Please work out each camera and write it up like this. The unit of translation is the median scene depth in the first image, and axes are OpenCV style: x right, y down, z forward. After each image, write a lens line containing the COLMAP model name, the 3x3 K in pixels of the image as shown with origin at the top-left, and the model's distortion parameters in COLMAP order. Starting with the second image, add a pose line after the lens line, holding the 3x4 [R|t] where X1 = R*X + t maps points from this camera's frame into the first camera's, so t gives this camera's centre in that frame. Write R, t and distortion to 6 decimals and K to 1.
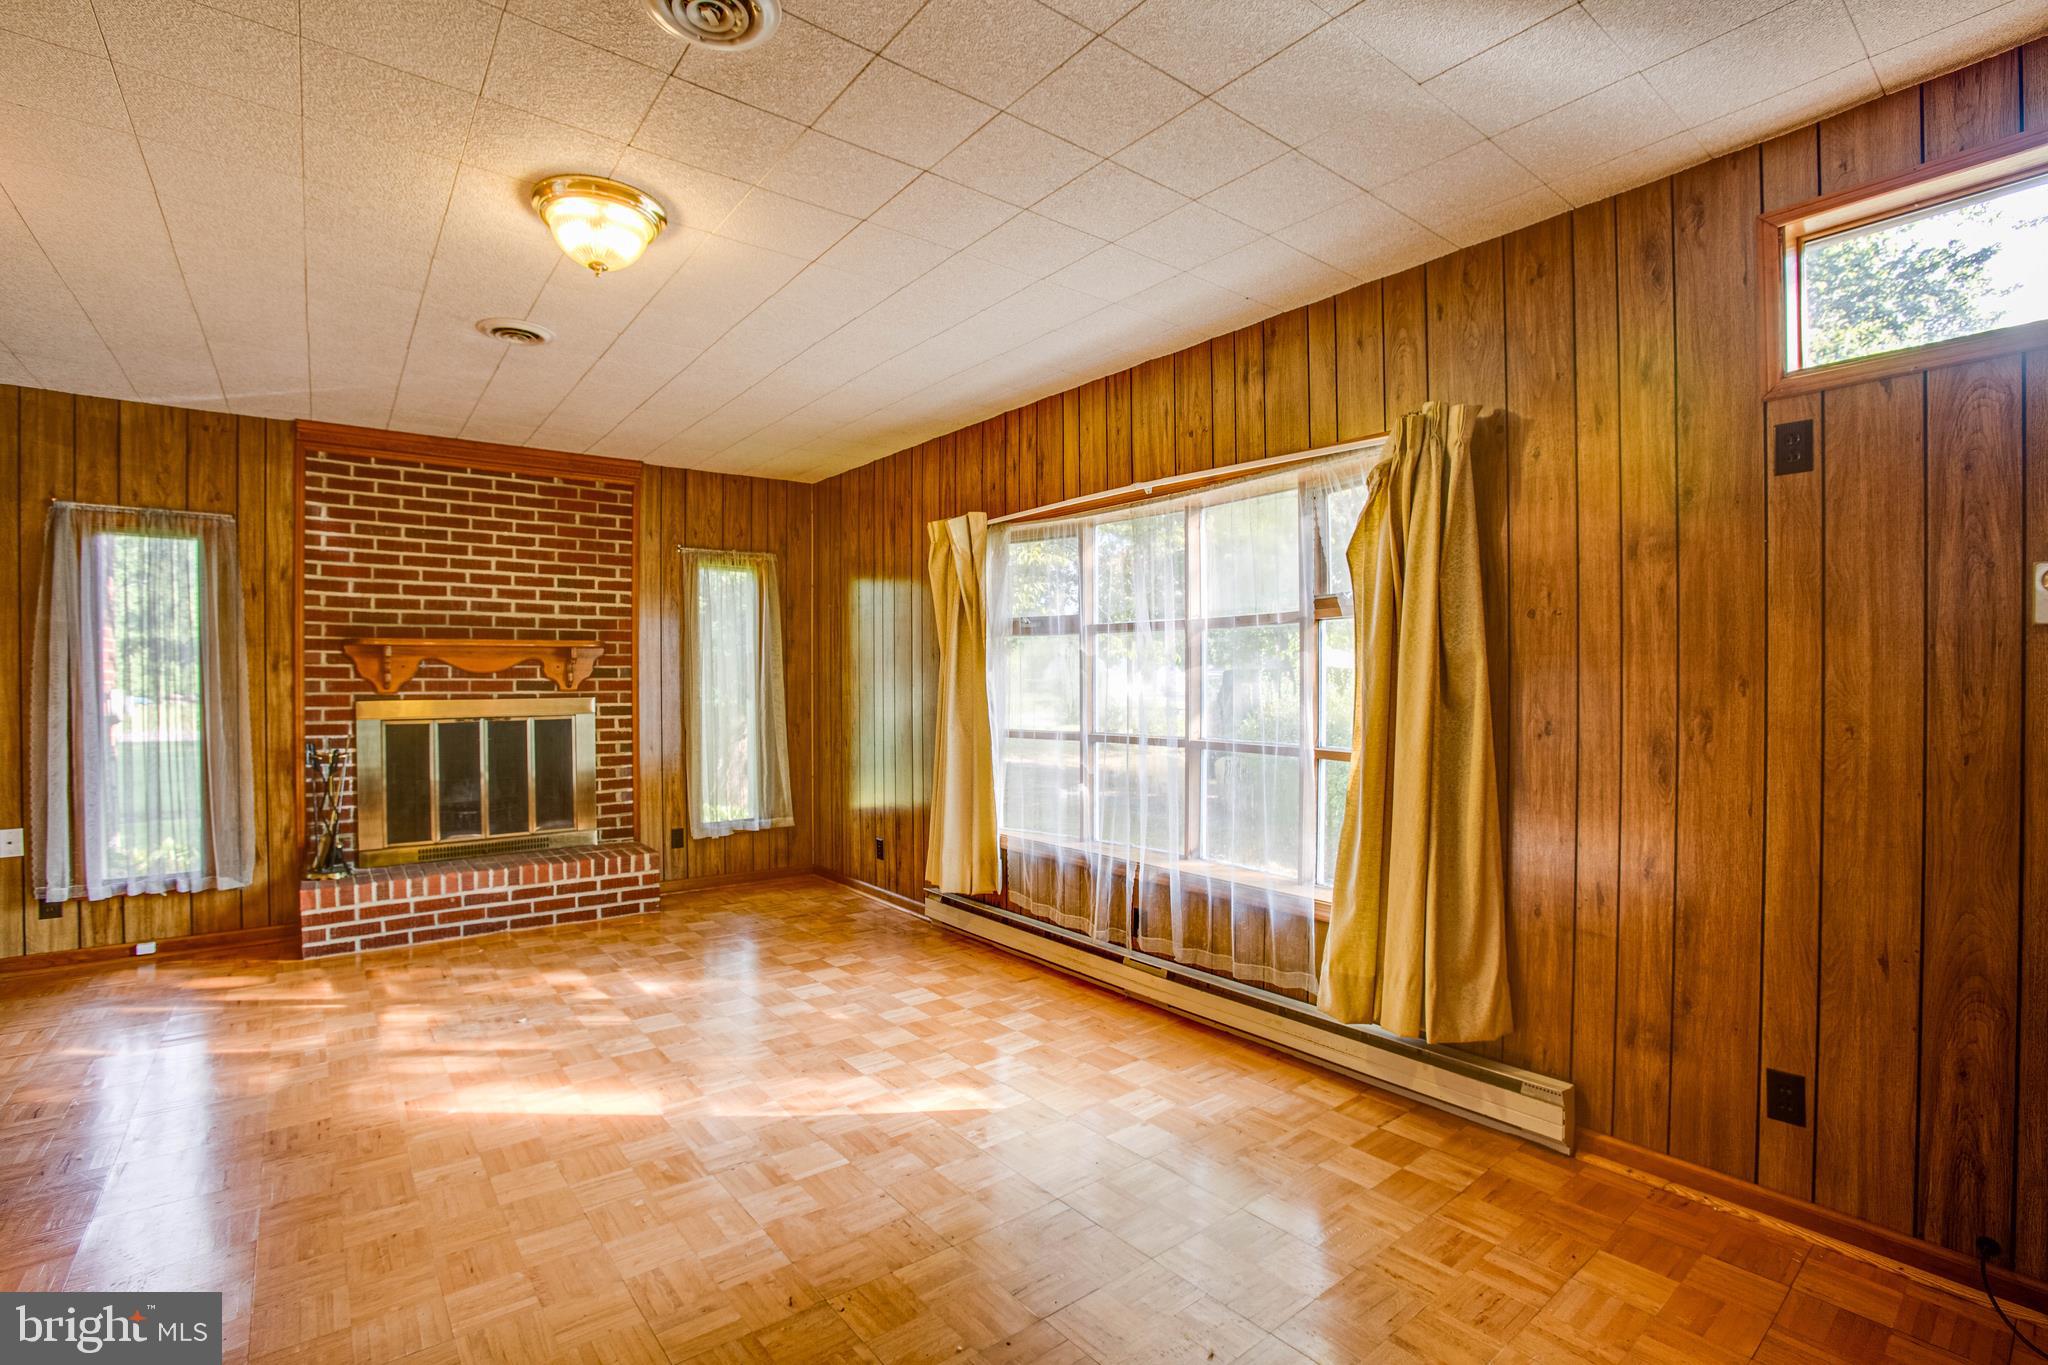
lens RADIAL K [[948.0, 0, 1006.7], [0, 948.0, 681.3], [0, 0, 1]] dist [-0.027952, 0.008354]
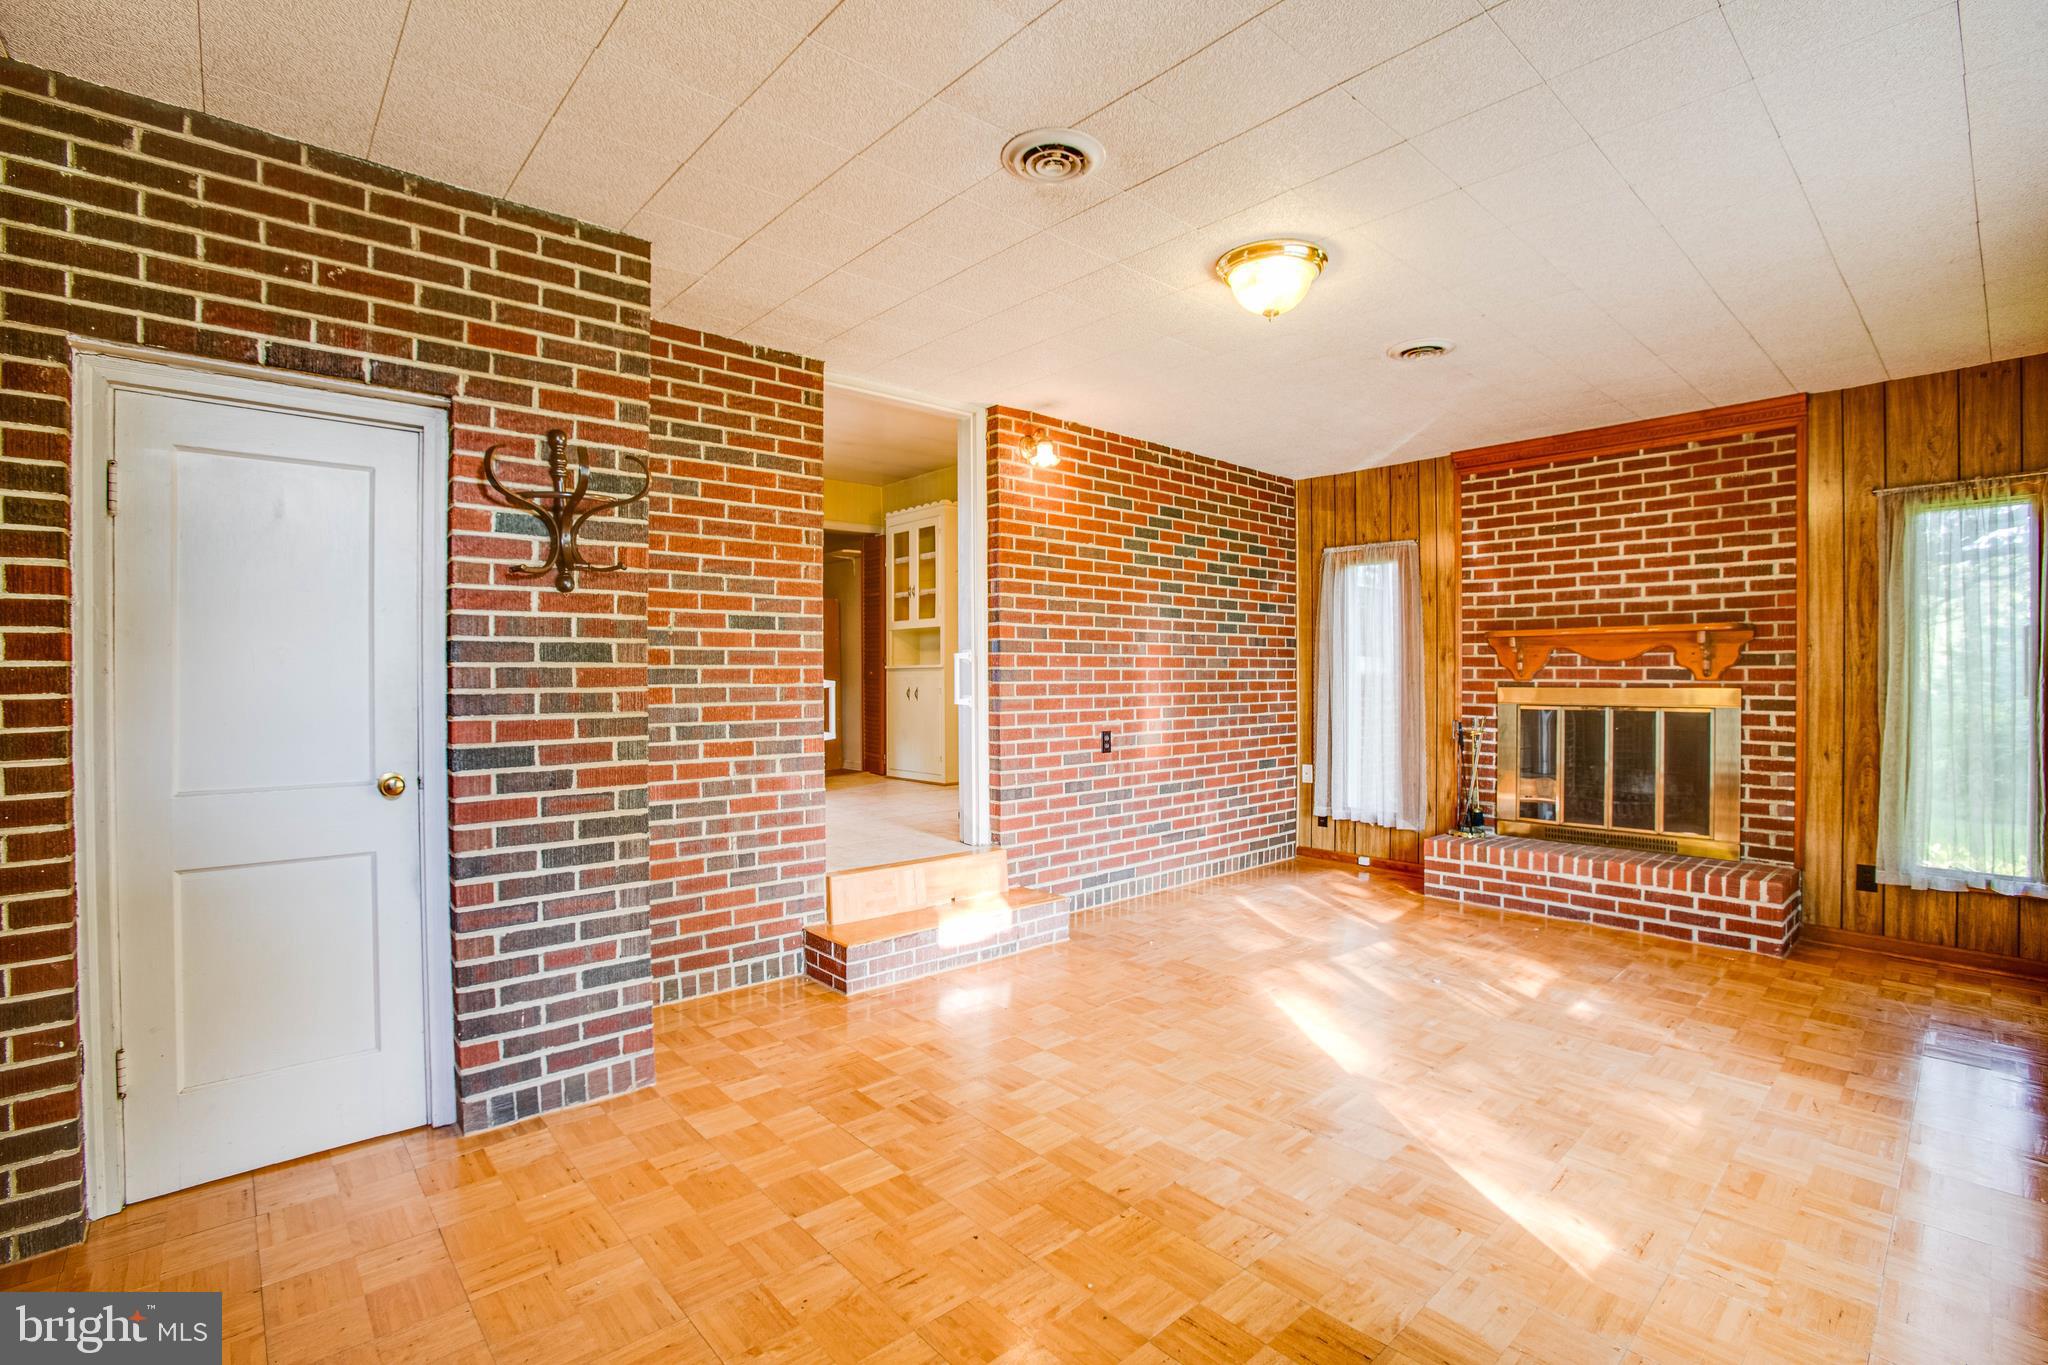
lens RADIAL K [[948.0, 0, 1028.3], [0, 948.0, 681.4], [0, 0, 1]] dist [-0.027952, 0.008354]
pose [[0.109298, 0.011263, -0.993945, 0.360557], [-0.001868, 0.999936, 0.011125, 0.002668], [0.994007, 0.000641, 0.109312, 0.292744]]
